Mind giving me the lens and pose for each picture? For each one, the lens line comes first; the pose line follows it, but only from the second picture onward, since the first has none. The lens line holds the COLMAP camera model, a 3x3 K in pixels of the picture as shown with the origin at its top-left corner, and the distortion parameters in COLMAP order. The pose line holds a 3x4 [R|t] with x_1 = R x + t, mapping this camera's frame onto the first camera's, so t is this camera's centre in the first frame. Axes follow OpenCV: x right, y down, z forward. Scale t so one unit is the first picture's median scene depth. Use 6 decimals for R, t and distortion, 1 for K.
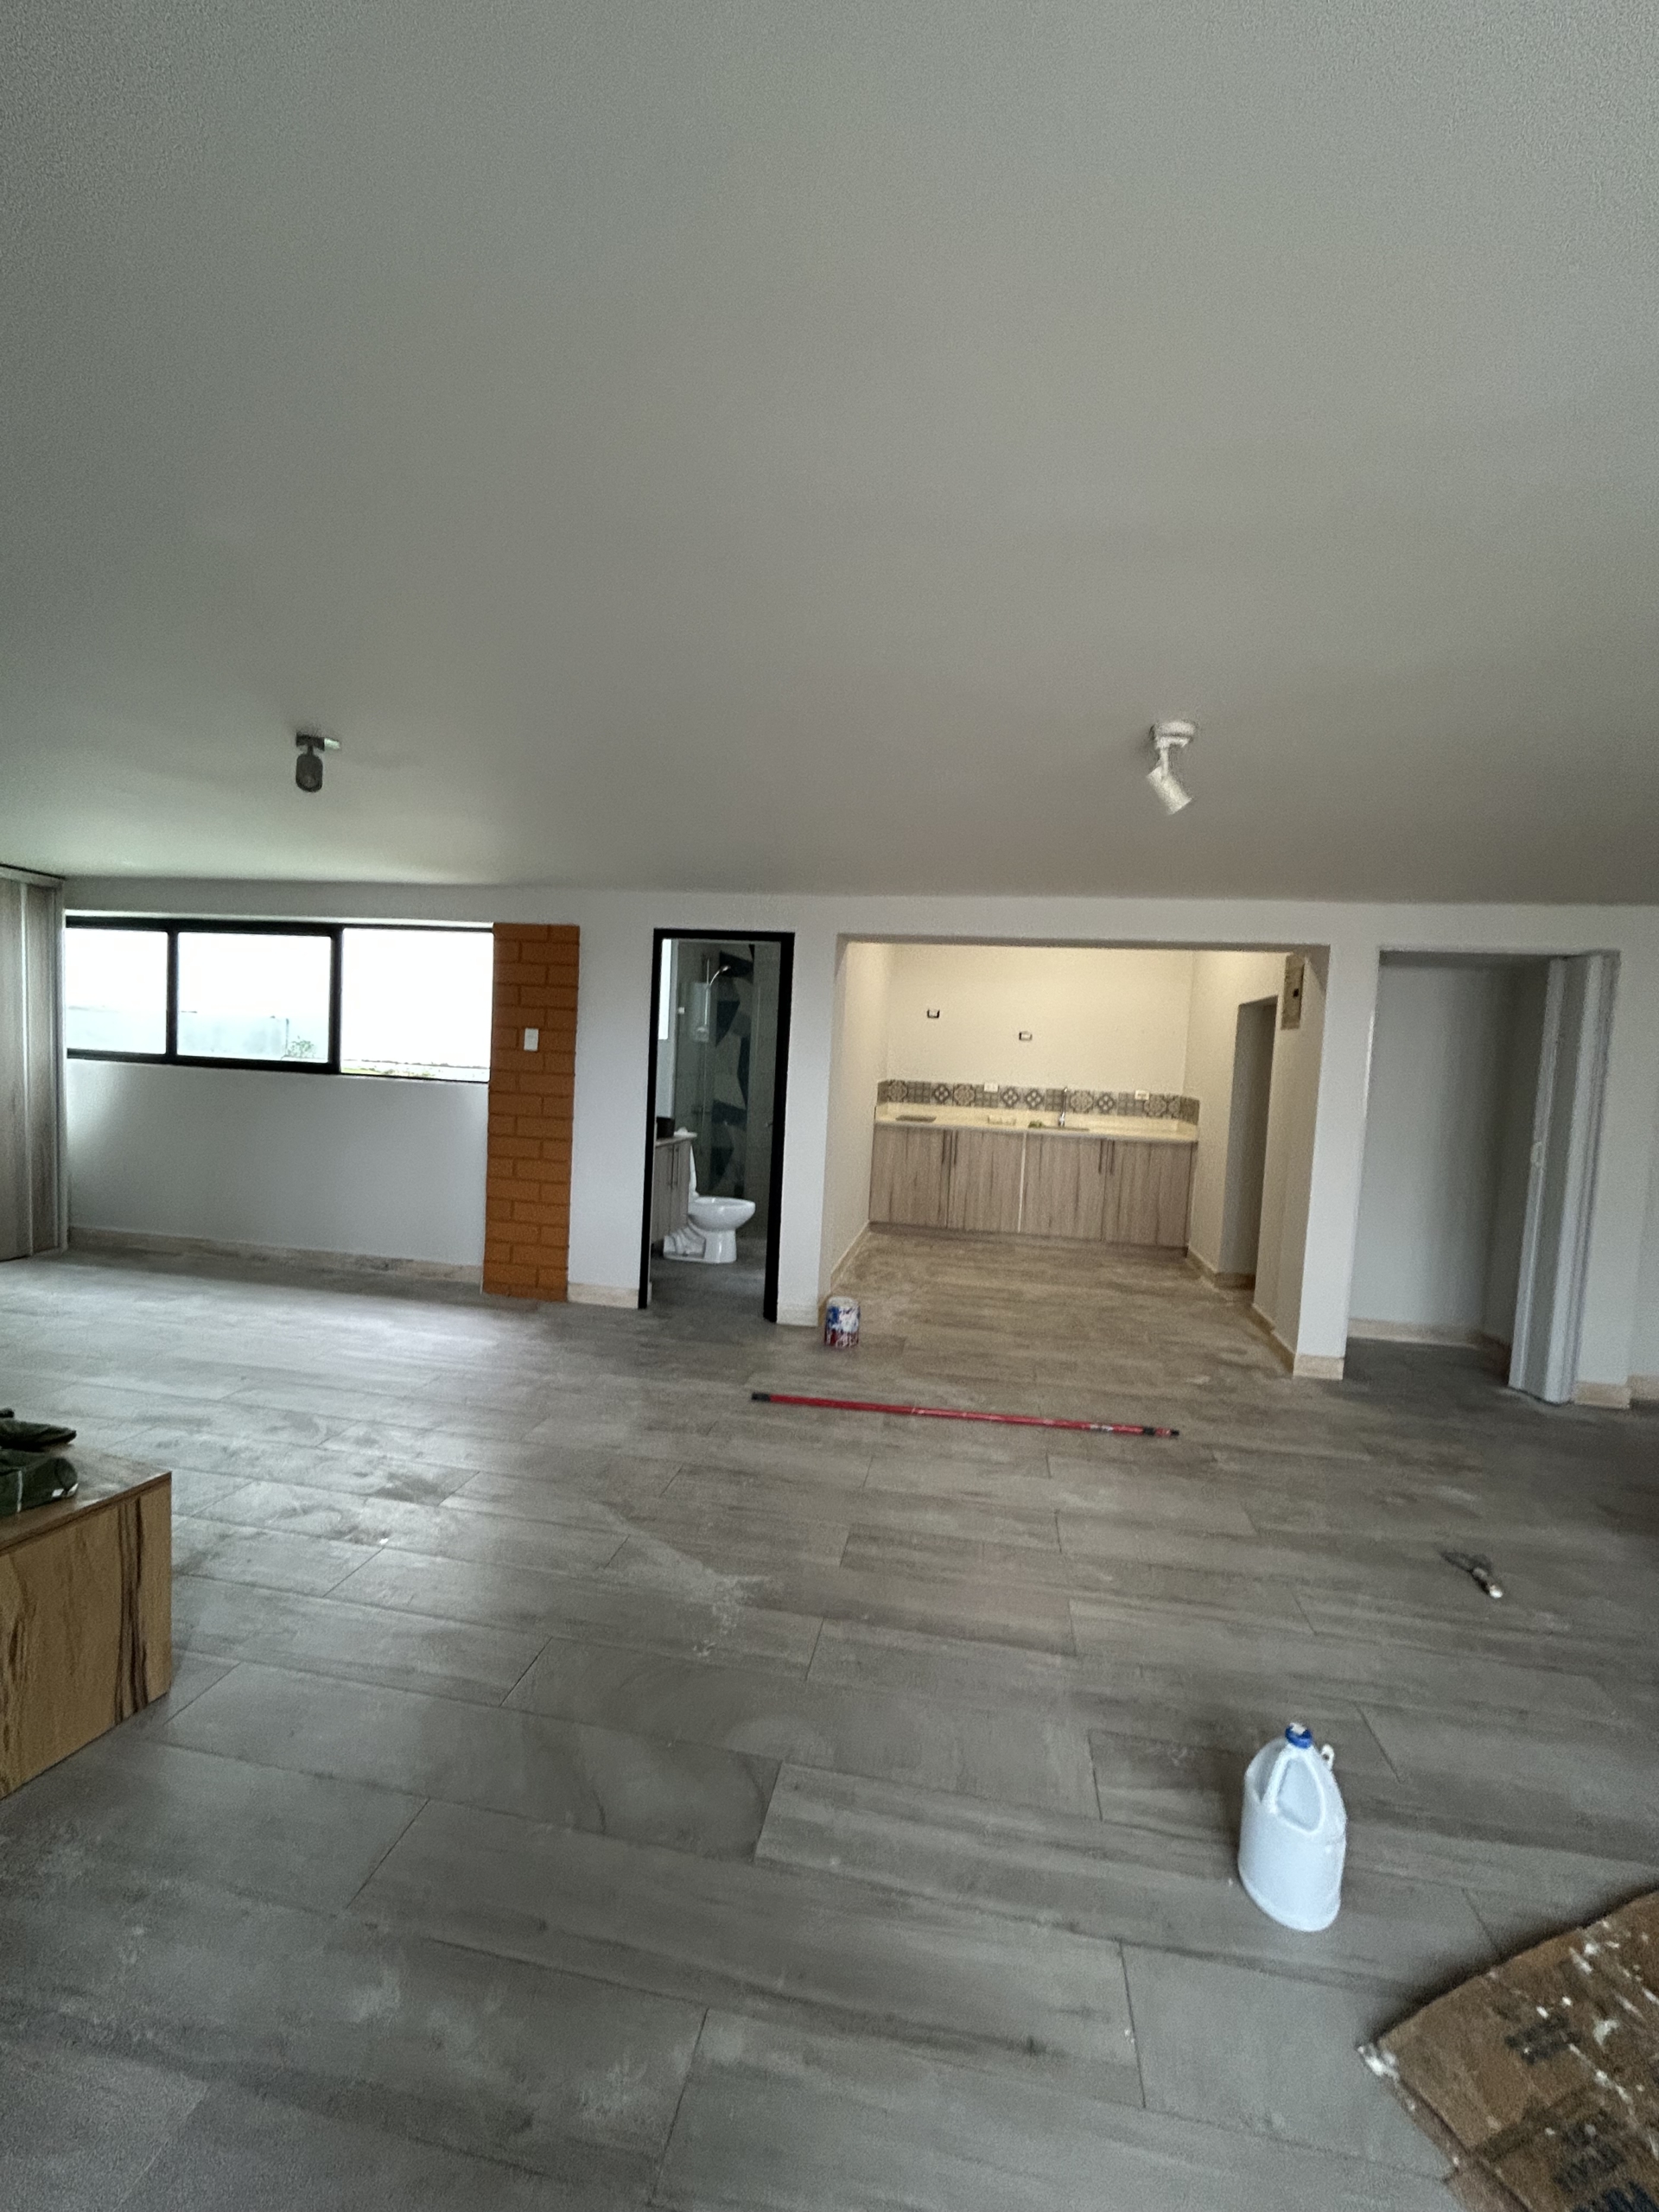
lens RADIAL K [[894.9, 0, 832.0], [0, 894.9, 1108.9], [0, 0, 1]] dist [-0.002994, 0.003926]
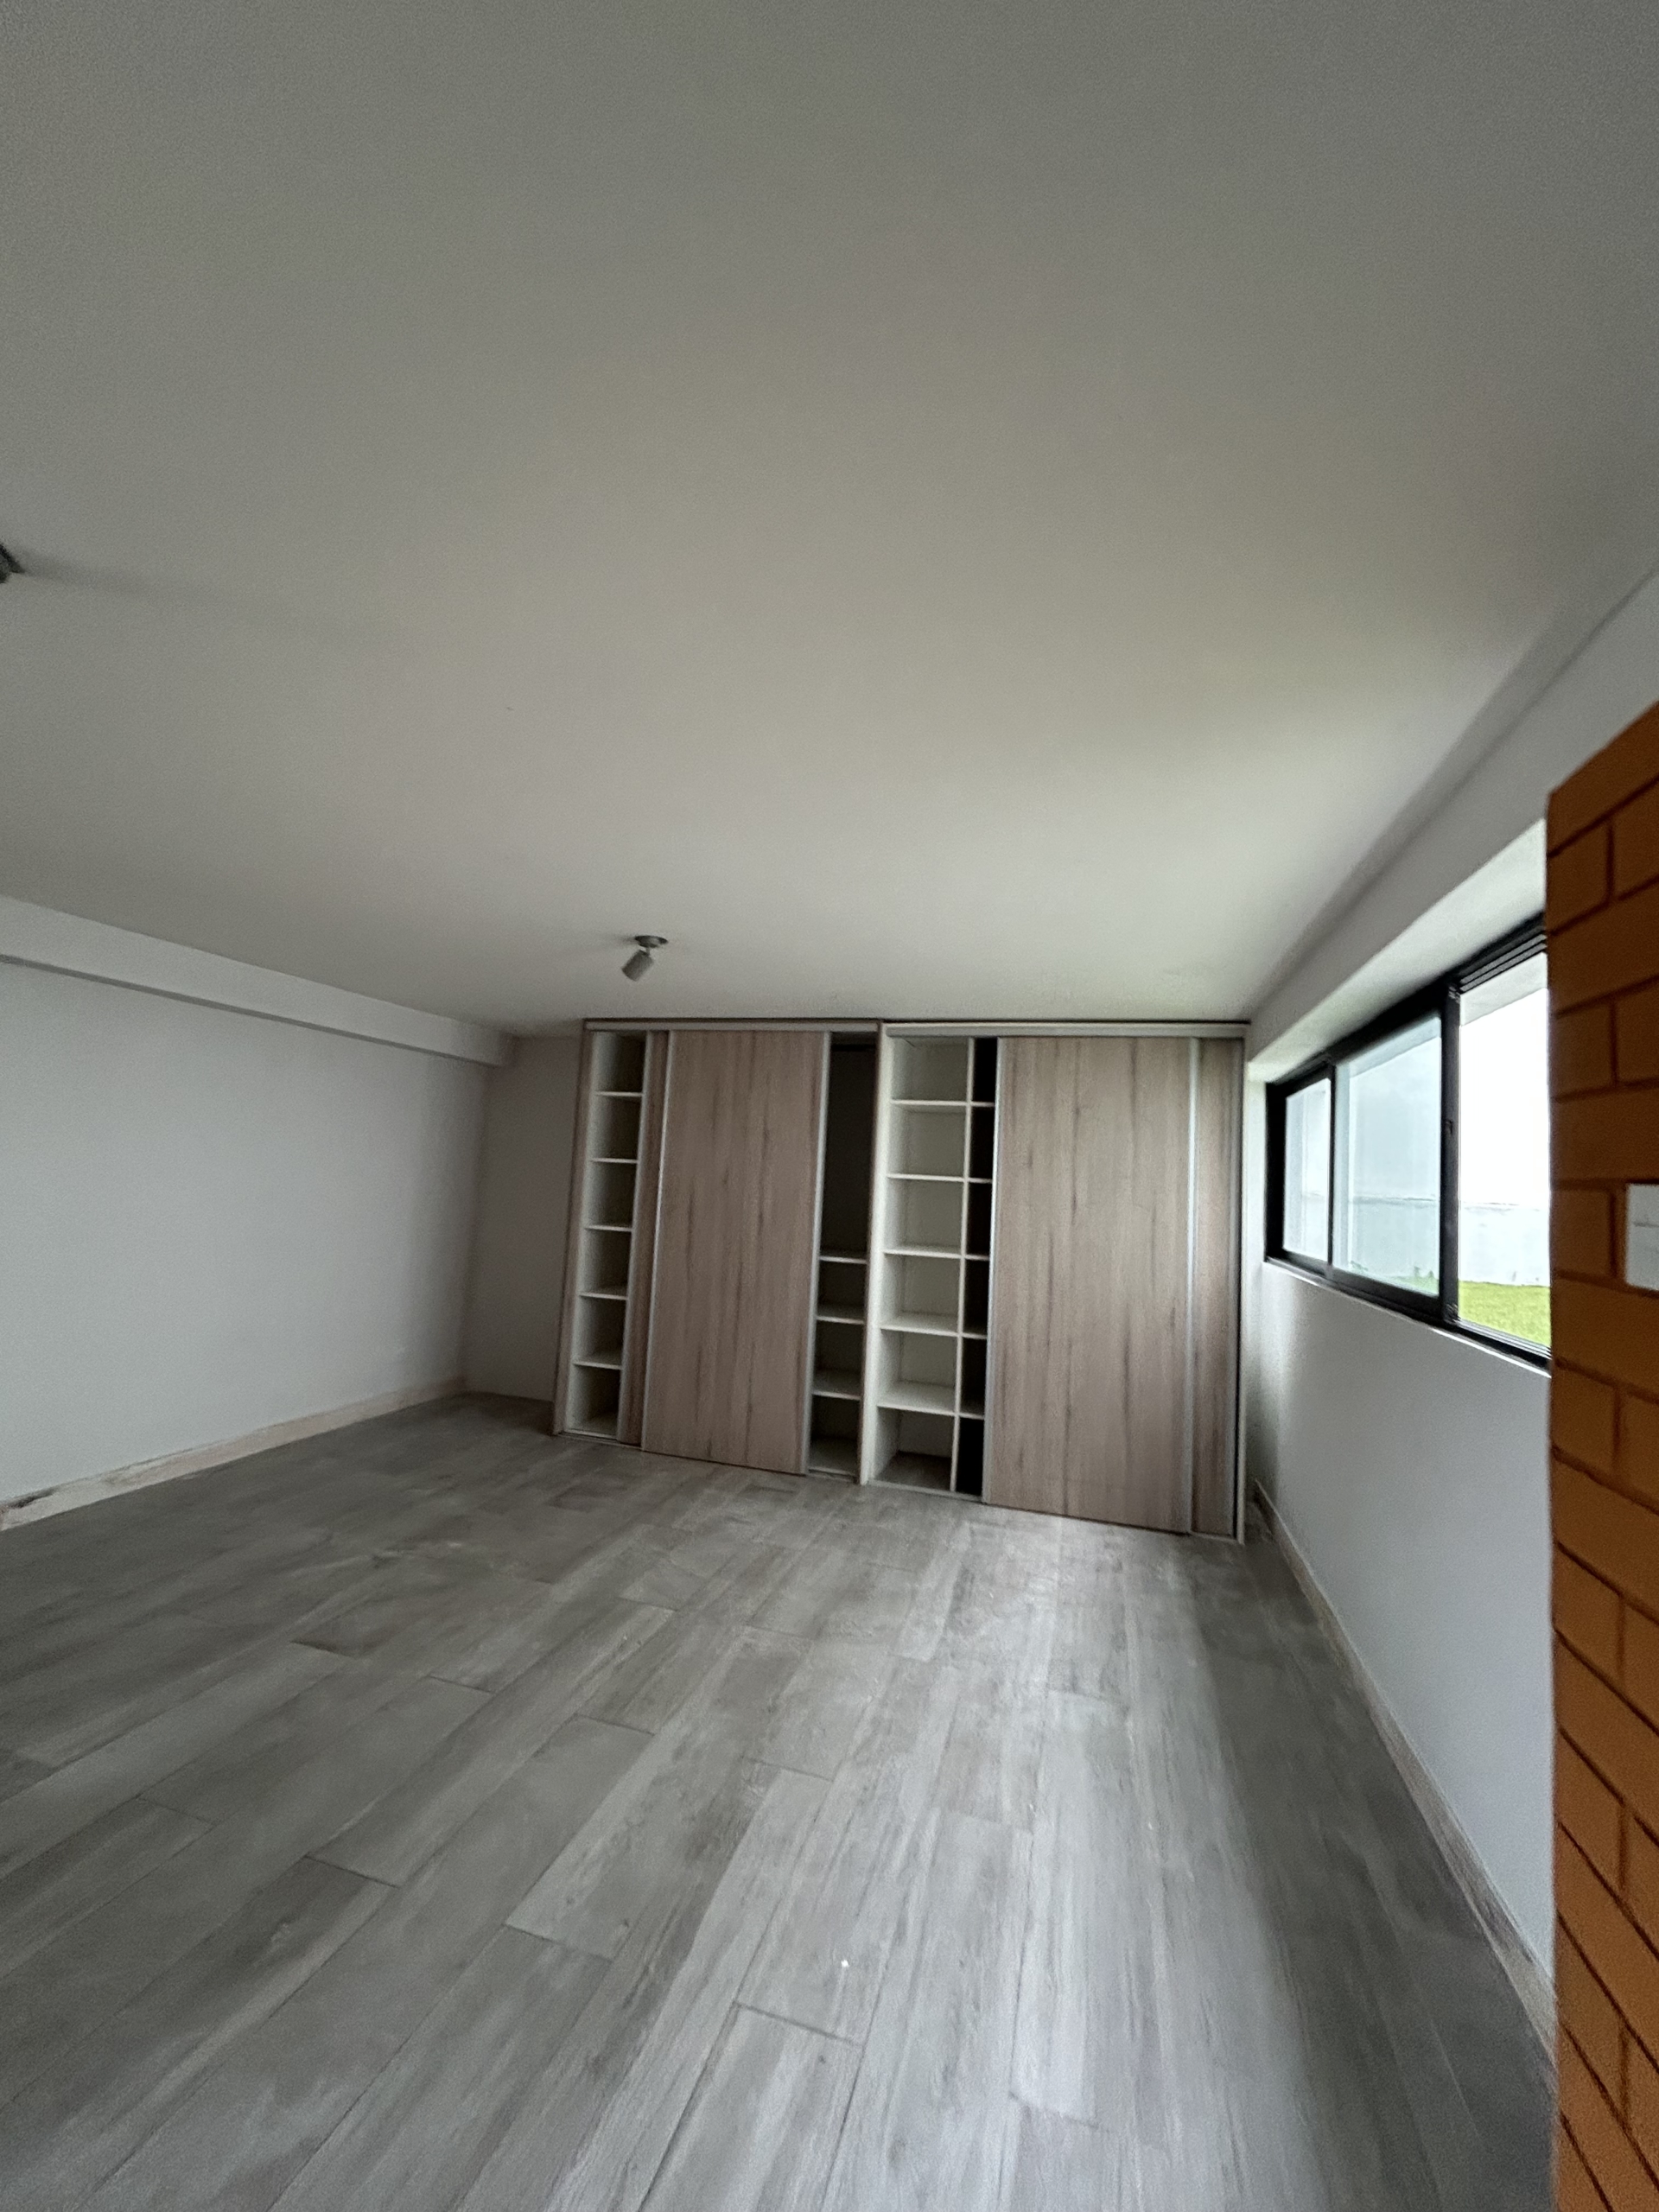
lens RADIAL K [[896.0, 0, 831.8], [0, 896.0, 1113.8], [0, 0, 1]] dist [0.000760, 0.000813]
pose [[-0.110002, -0.131740, -0.985162, -0.106549], [-0.119540, 0.985736, -0.118469, -0.058628], [0.986717, 0.104734, -0.124181, 0.833905]]
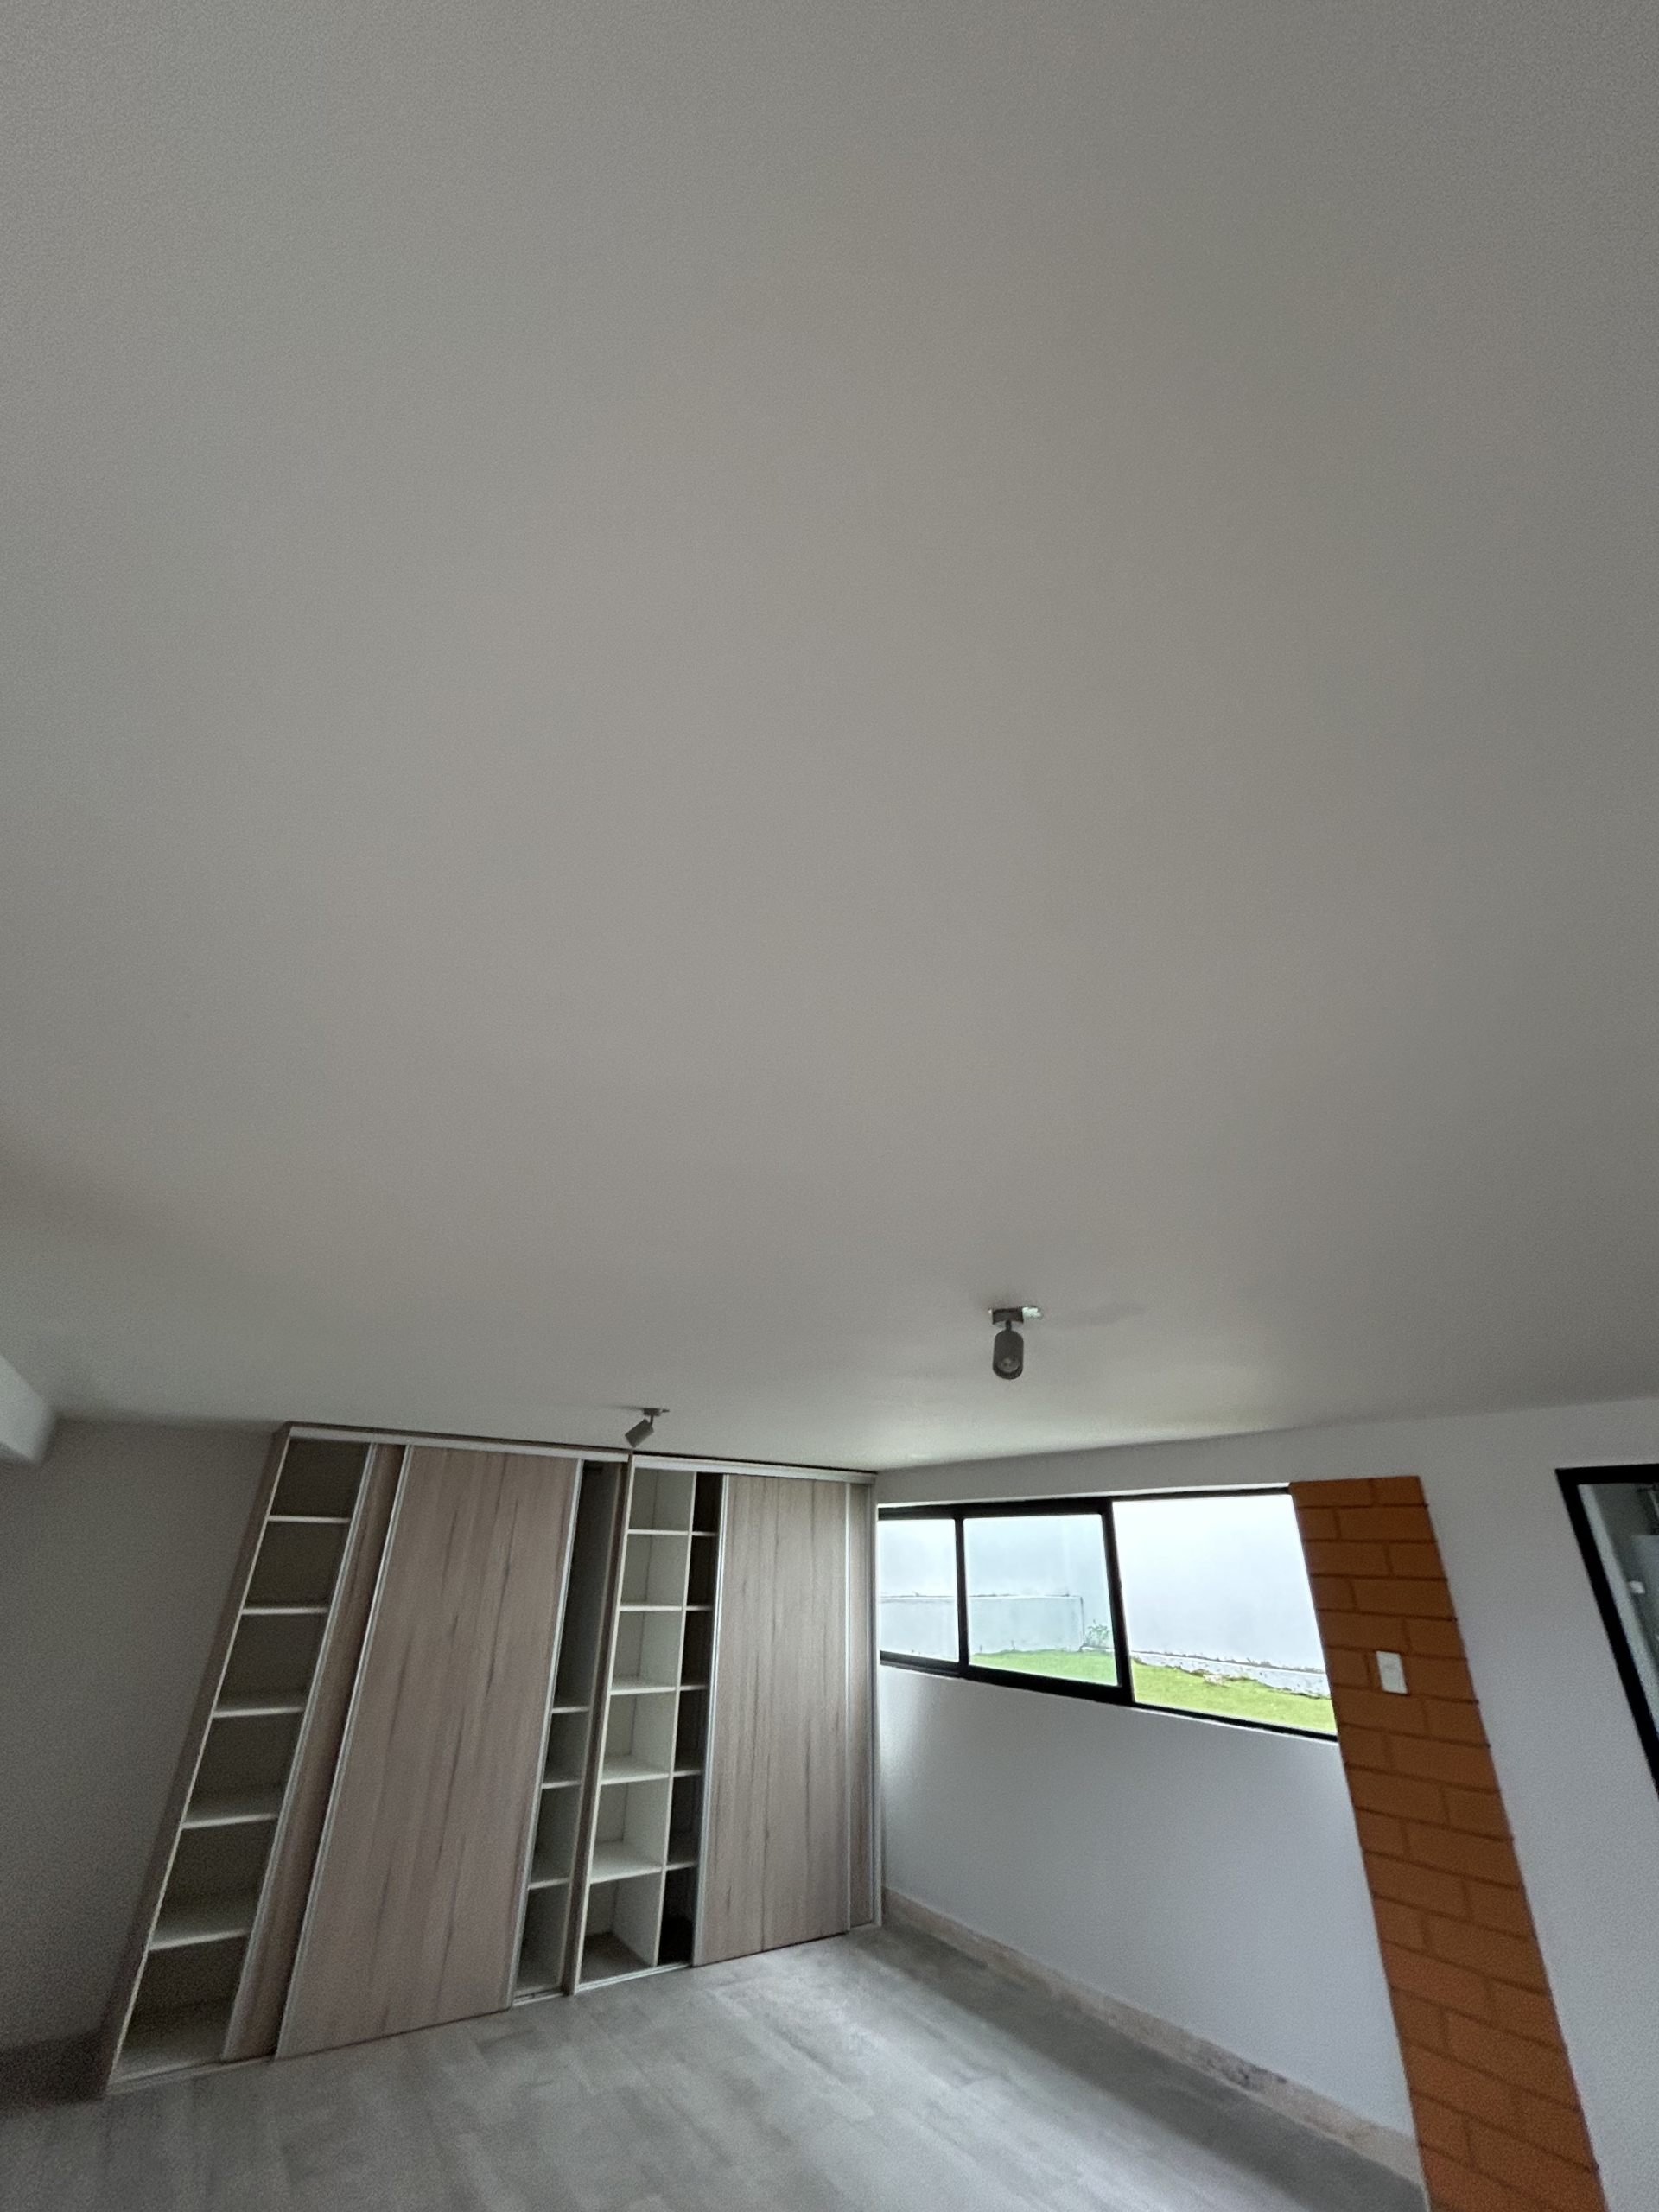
lens RADIAL K [[890.0, 0, 834.4], [0, 890.0, 1107.6], [0, 0, 1]] dist [-0.001167, -0.000231]
pose [[0.690293, -0.360629, -0.627250, -0.066412], [-0.026563, 0.853714, -0.520065, -0.081074], [0.723042, 0.375659, 0.579733, 0.190668]]
